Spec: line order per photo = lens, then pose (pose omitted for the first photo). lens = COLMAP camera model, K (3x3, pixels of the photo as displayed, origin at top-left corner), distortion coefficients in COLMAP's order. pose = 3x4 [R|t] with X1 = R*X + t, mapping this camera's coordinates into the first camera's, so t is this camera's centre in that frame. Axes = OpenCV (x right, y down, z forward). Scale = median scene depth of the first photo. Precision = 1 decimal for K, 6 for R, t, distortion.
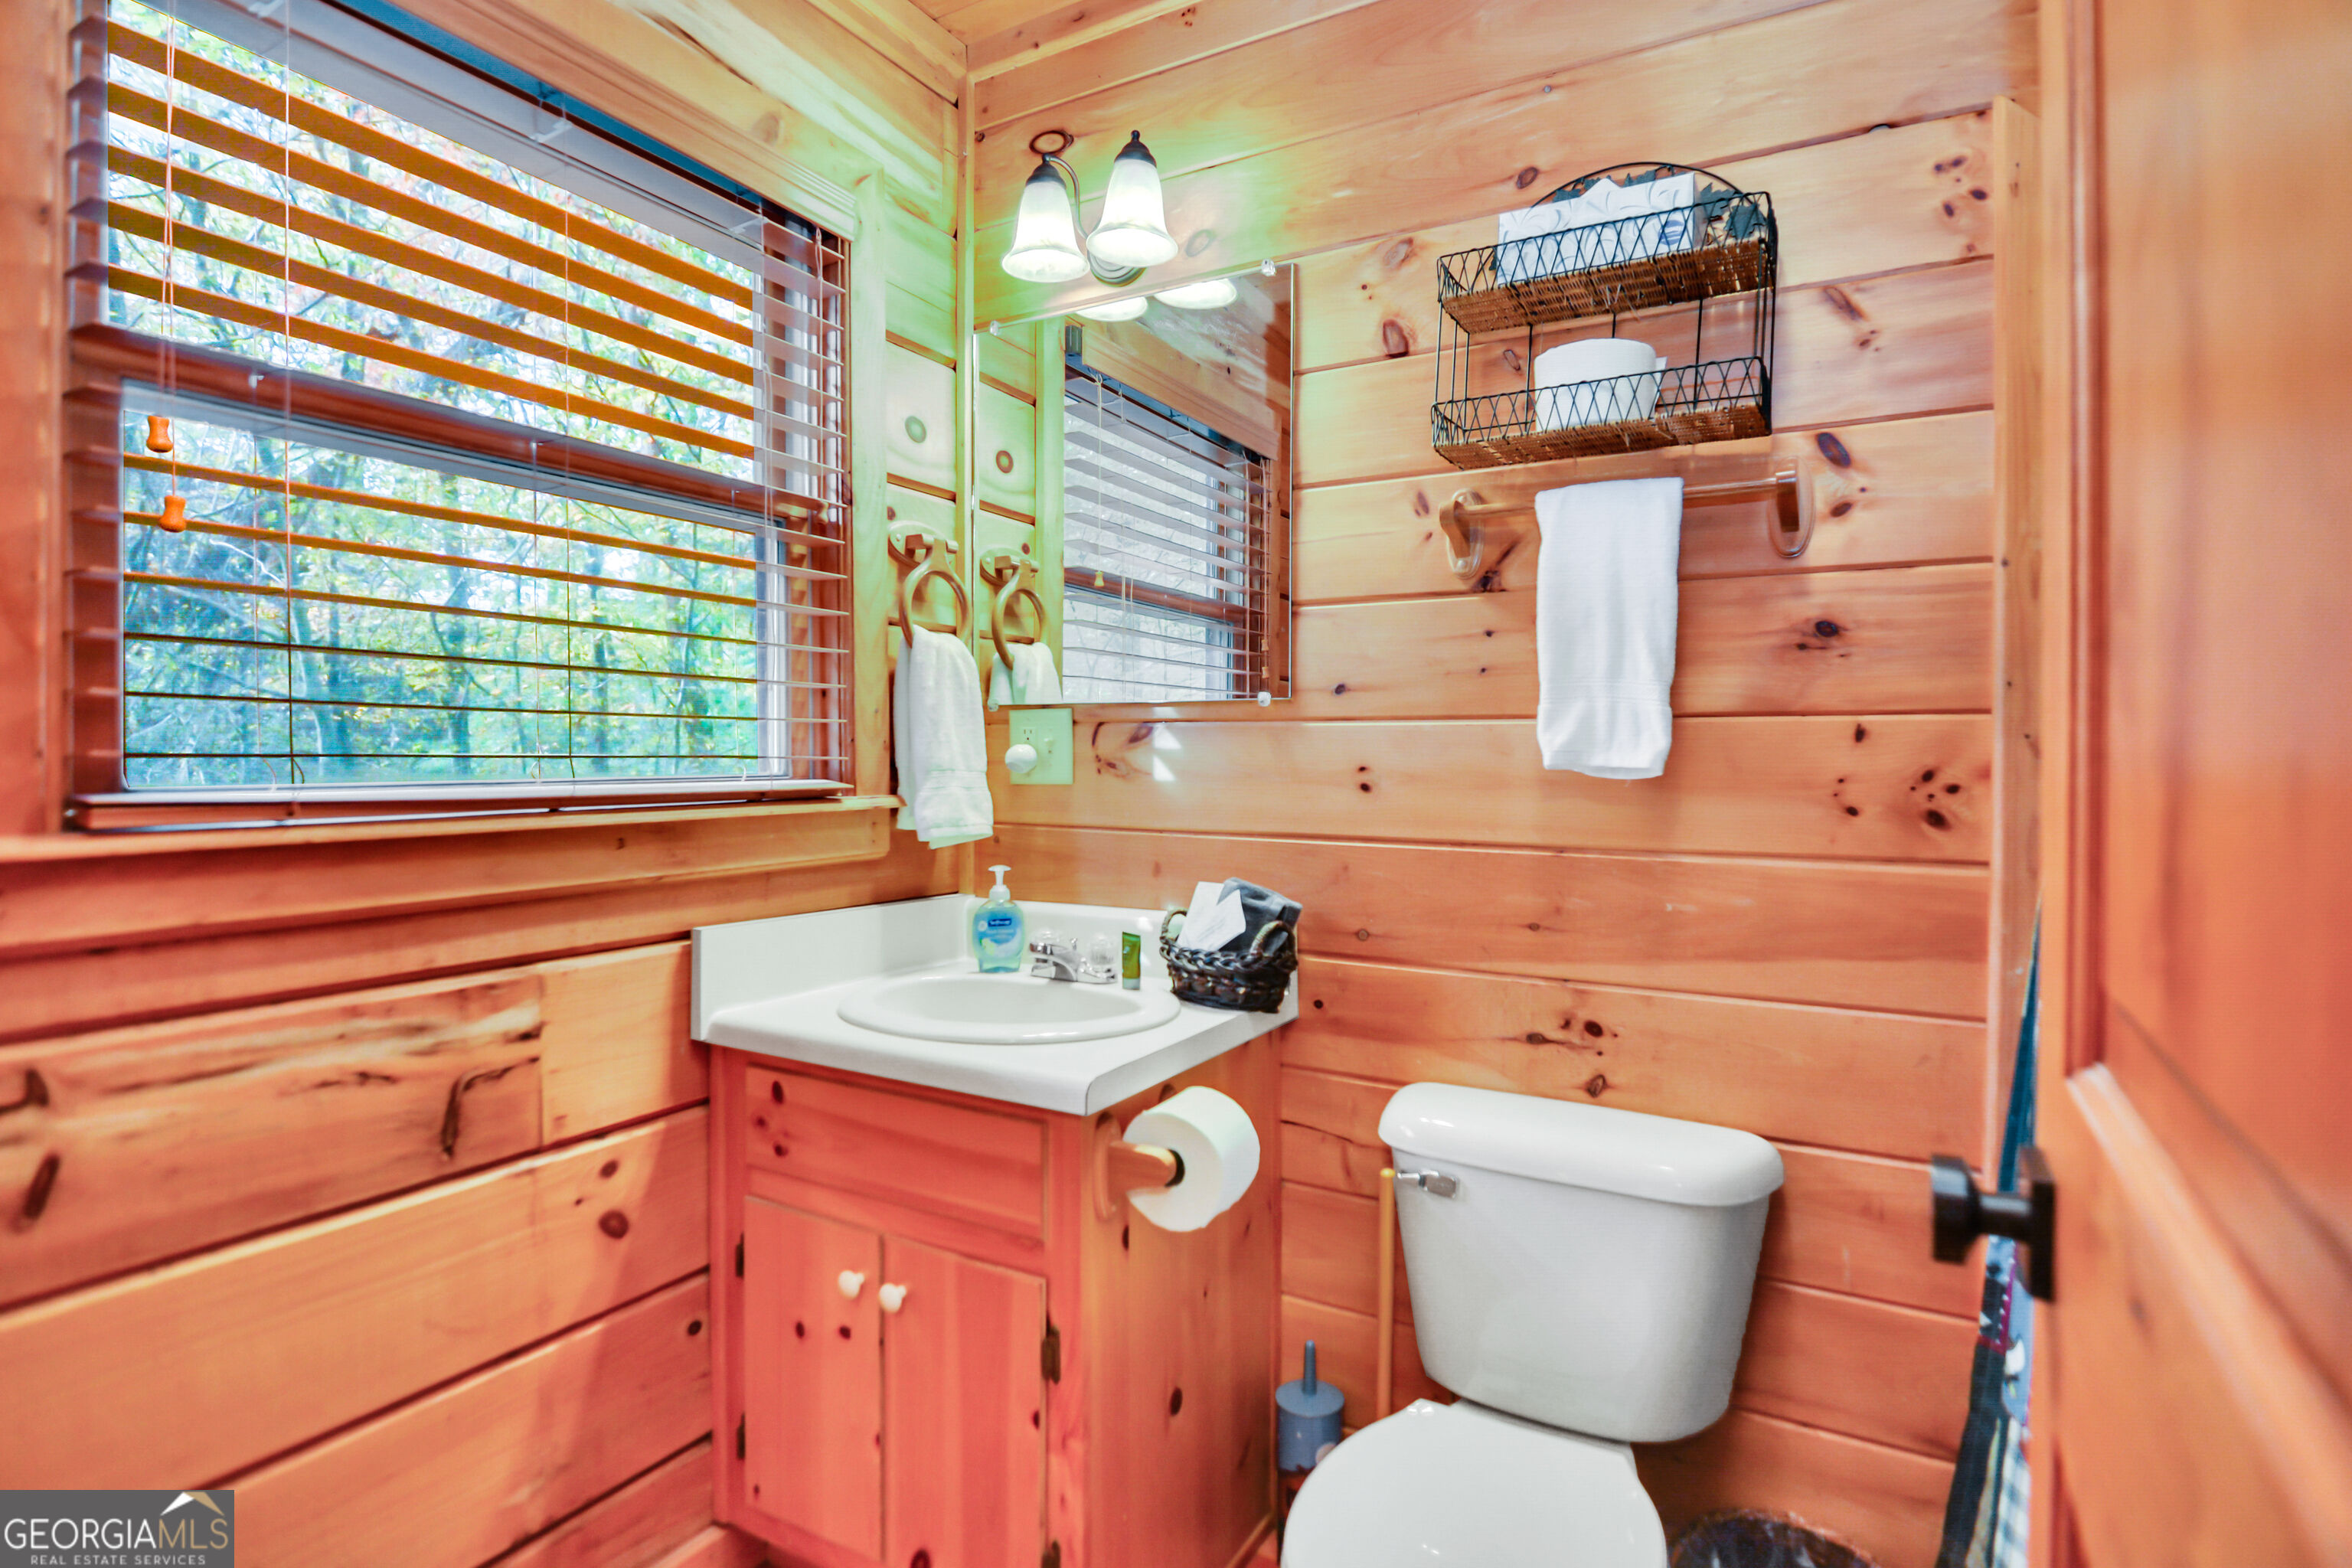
lens RADIAL K [[1185.1, 0, 1173.7], [0, 1185.1, 760.4], [0, 0, 1]] dist [0.000447, -0.016093]
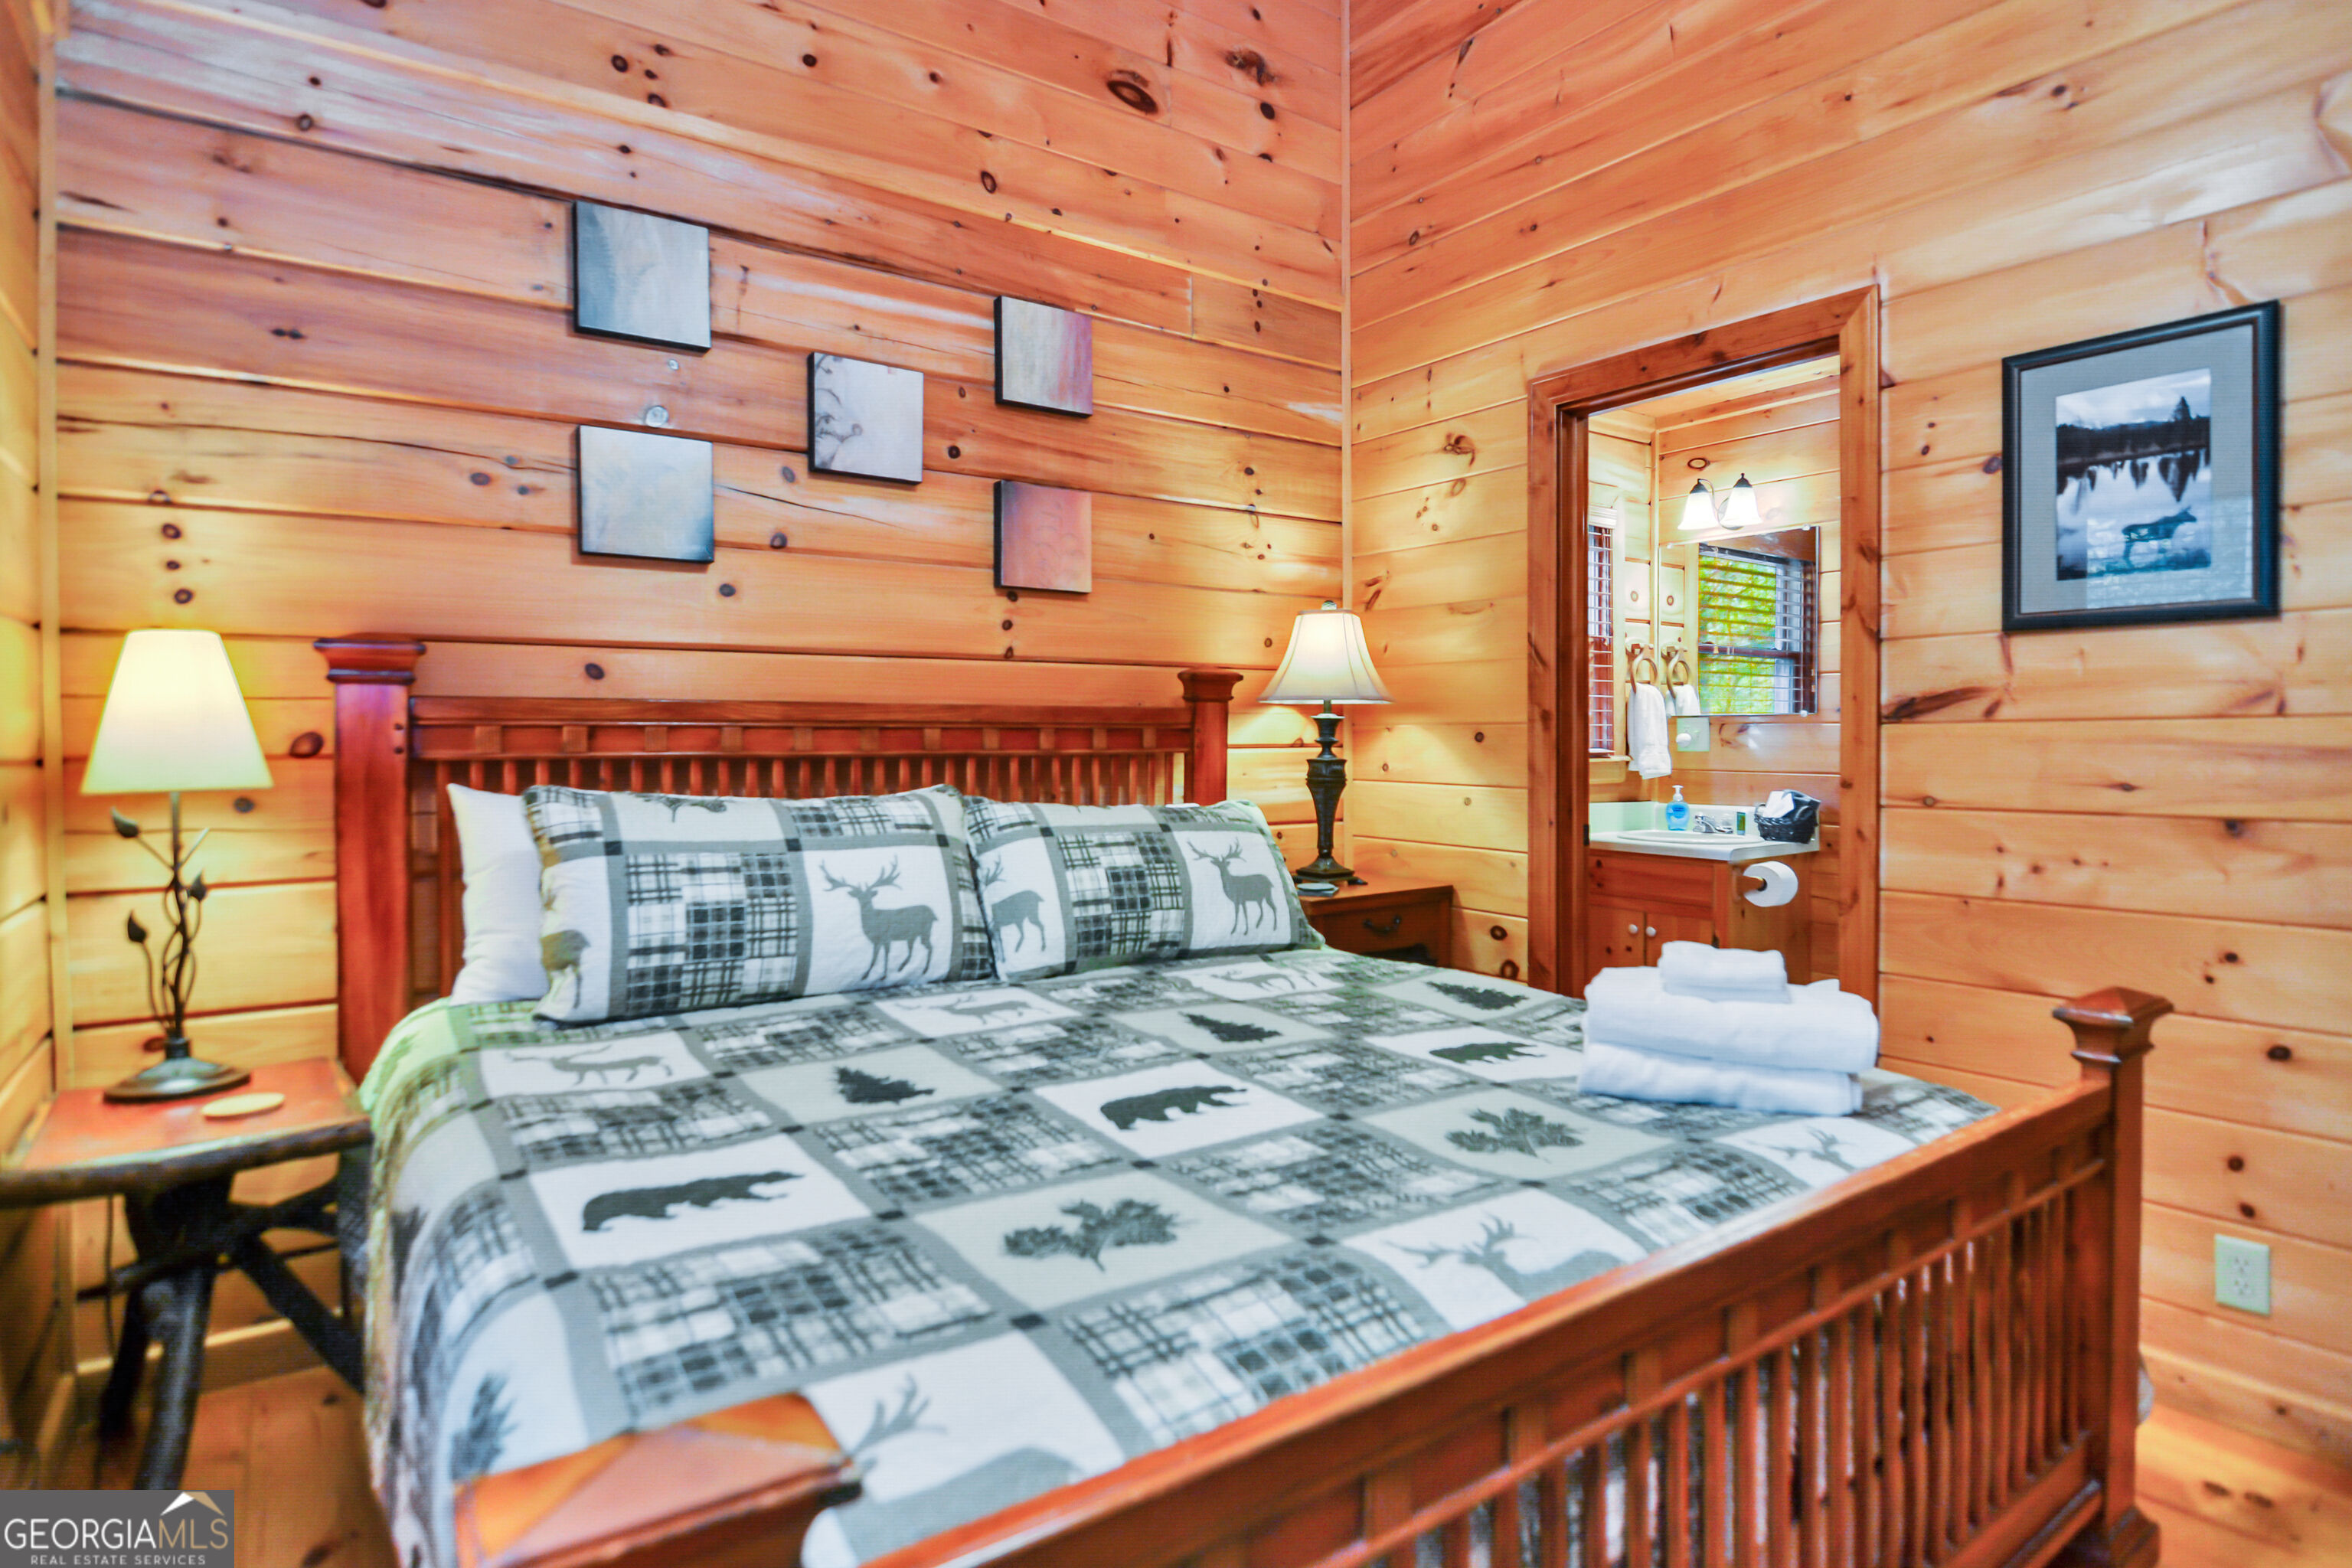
lens RADIAL K [[1220.1, 0, 1170.4], [0, 1220.1, 756.8], [0, 0, 1]] dist [-0.002079, -0.014998]
pose [[0.907404, 0.001275, -0.420257, -0.050303], [0.003848, 0.999928, 0.011344, 0.000590], [0.420241, -0.011911, 0.907334, -1.842288]]
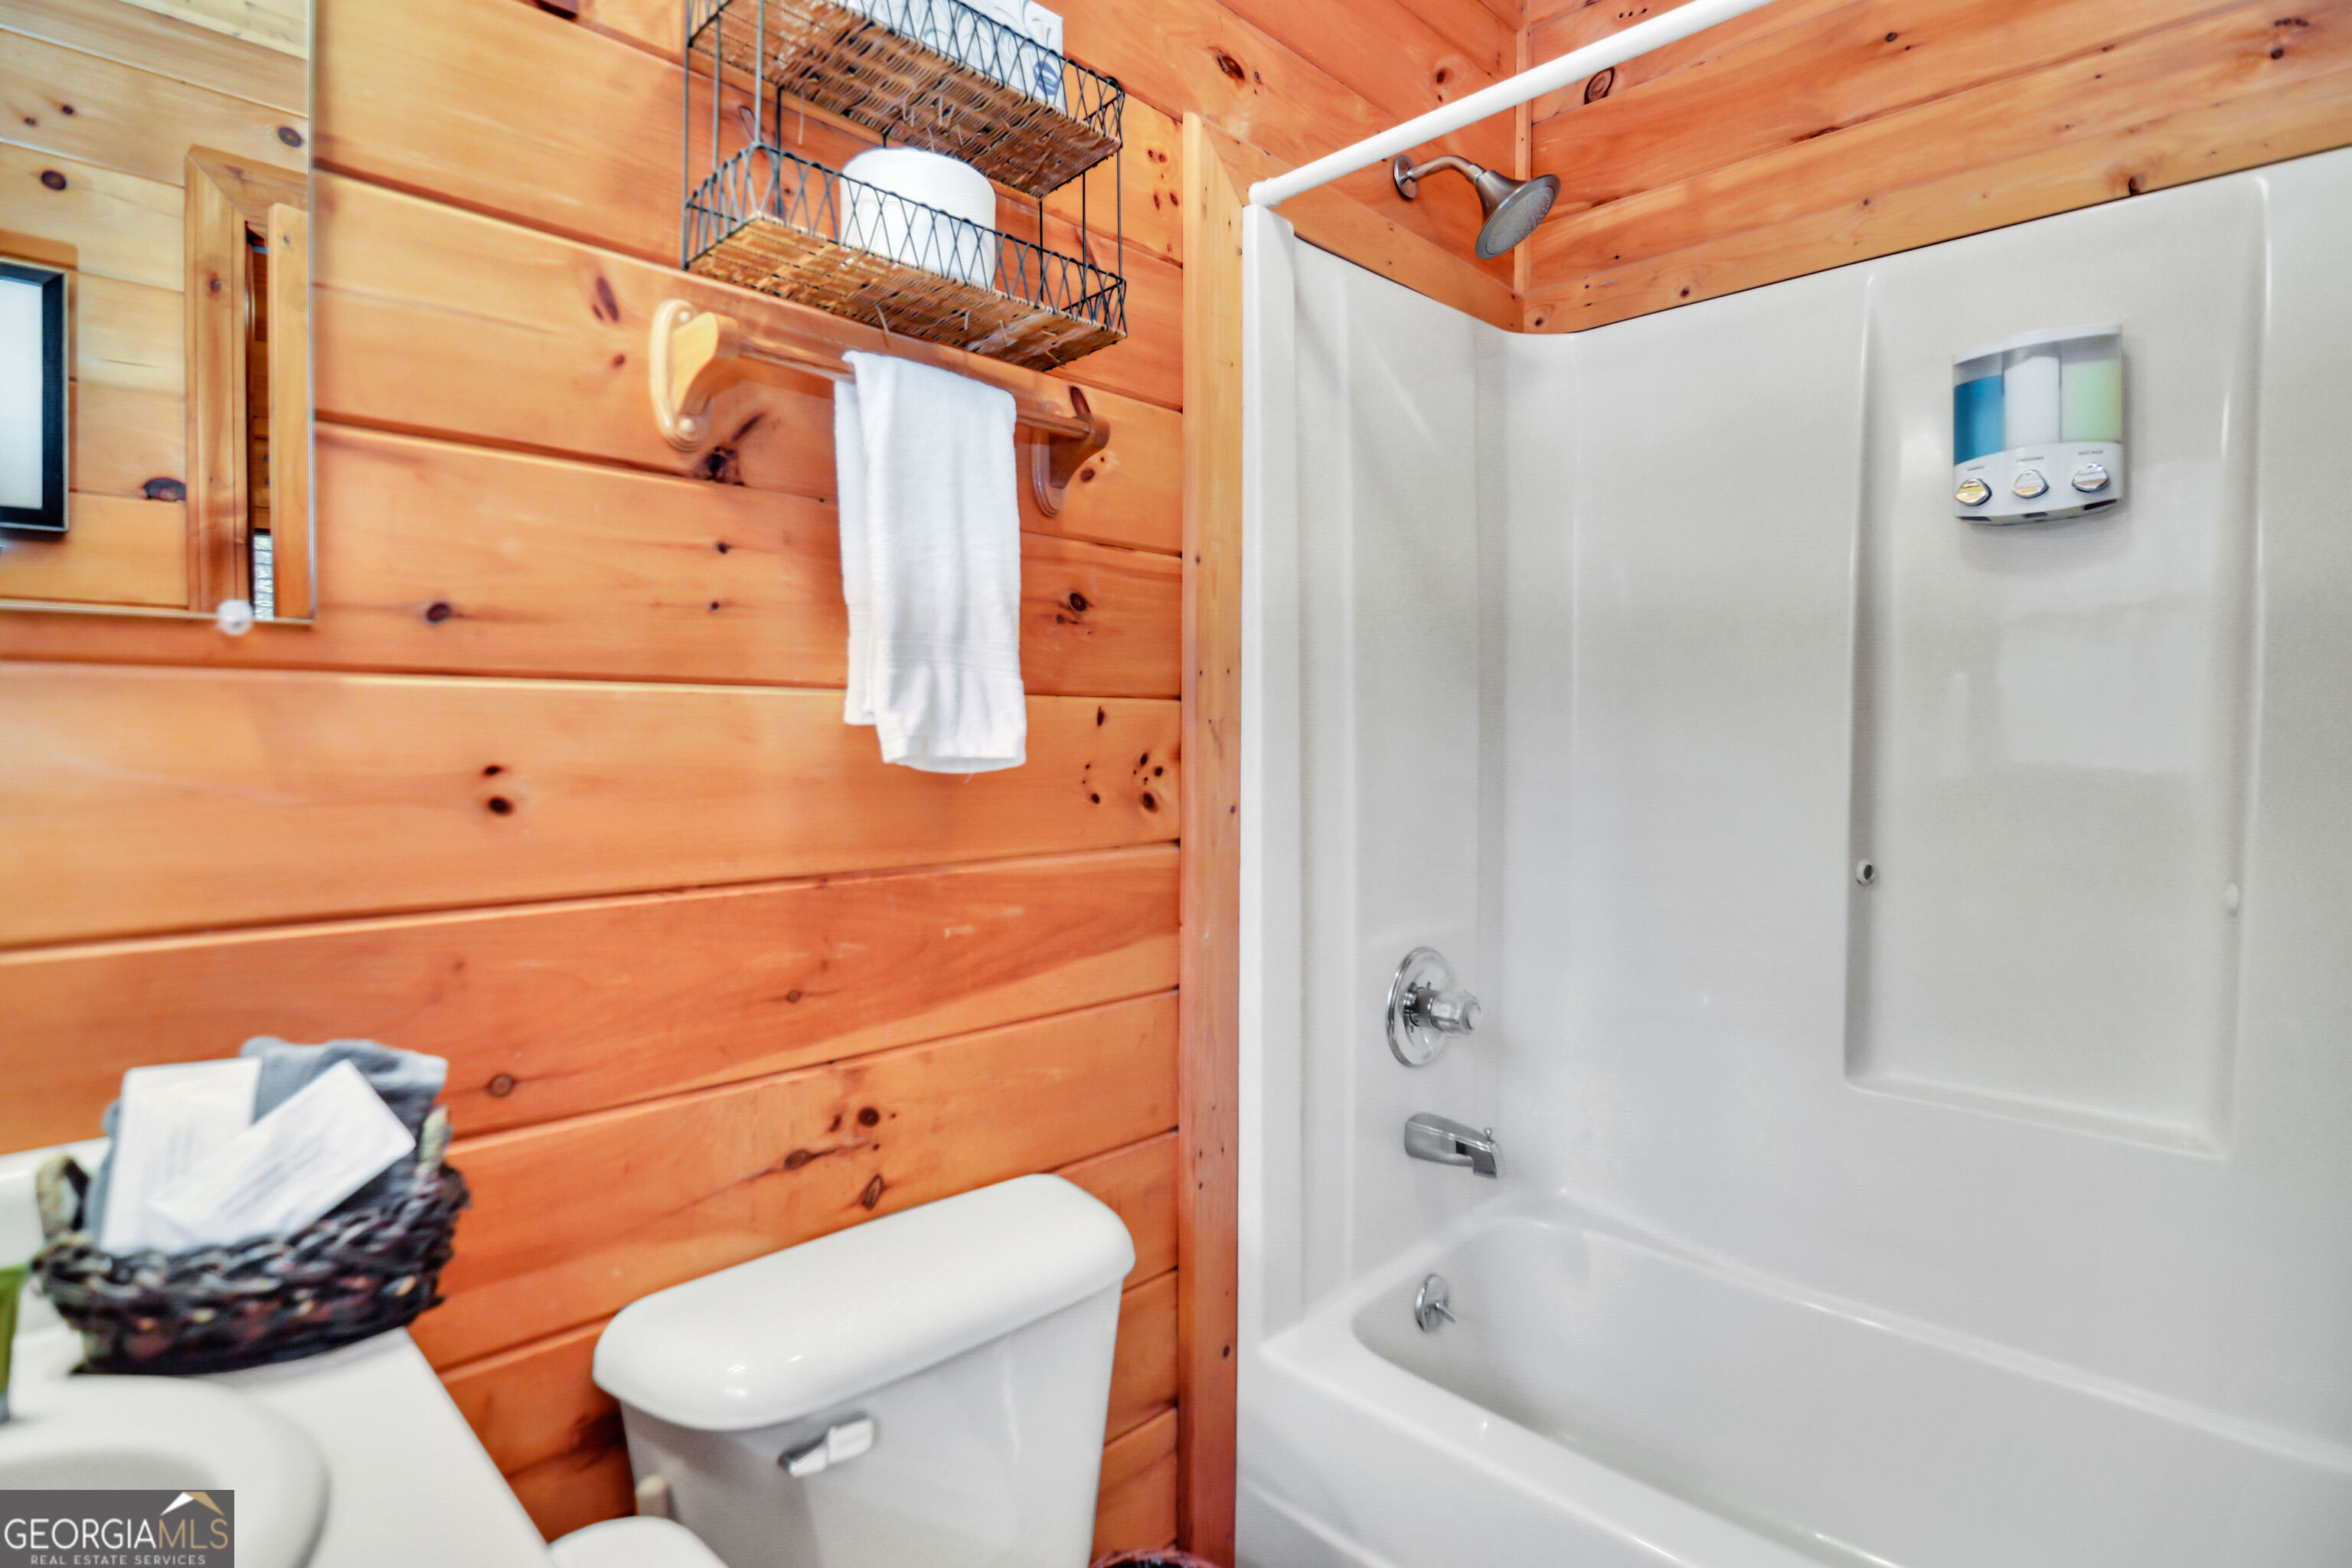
lens RADIAL K [[1185.1, 0, 1173.7], [0, 1185.1, 760.4], [0, 0, 1]] dist [0.000447, -0.016093]
pose [[0.248198, -0.028745, 0.968283, -0.279269], [-0.001042, 0.999551, 0.029941, -0.013551], [-0.968709, -0.008440, 0.248057, 0.599362]]
